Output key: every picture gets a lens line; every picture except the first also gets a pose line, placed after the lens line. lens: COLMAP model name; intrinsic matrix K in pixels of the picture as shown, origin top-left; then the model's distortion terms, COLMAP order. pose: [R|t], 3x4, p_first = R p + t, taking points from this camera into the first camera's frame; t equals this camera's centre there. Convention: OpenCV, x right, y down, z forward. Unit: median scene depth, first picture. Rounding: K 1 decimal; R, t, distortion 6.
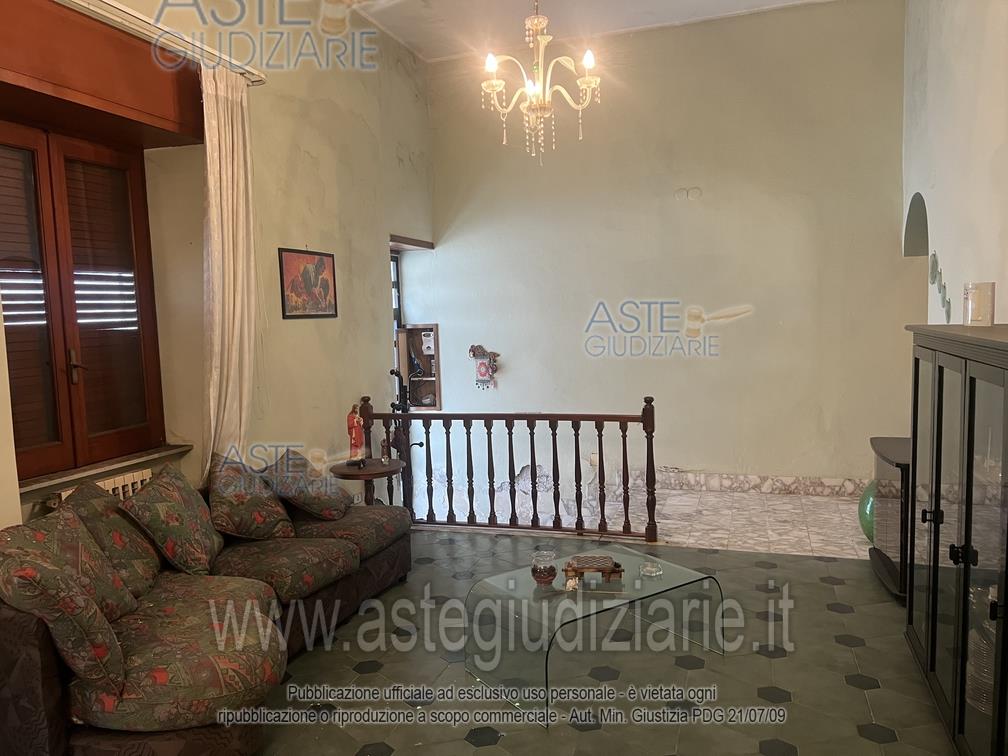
lens RADIAL K [[759.0, 0, 503.6], [0, 759.0, 379.1], [0, 0, 1]] dist [0.045216, -0.036153]
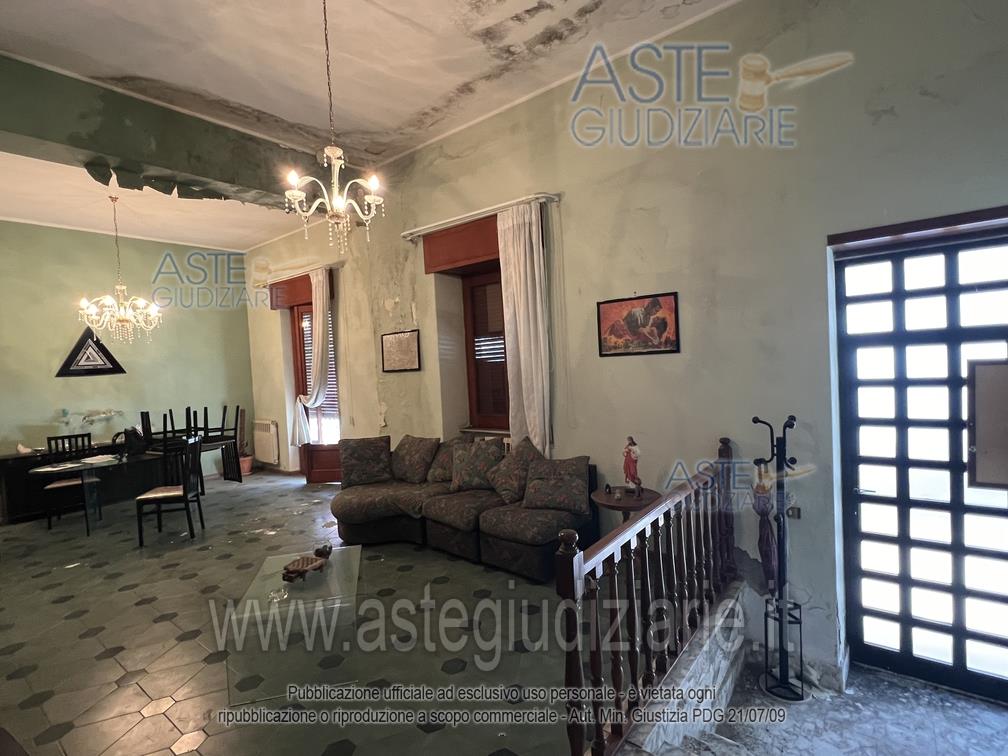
lens RADIAL K [[496.4, 0, 505.3], [0, 496.4, 376.1], [0, 0, 1]] dist [0.000779, 0.000100]
pose [[-0.336738, 0.092219, -0.937072, 0.523646], [-0.009537, 0.994807, 0.101328, -0.123606], [0.941550, 0.043058, -0.334110, 1.074269]]
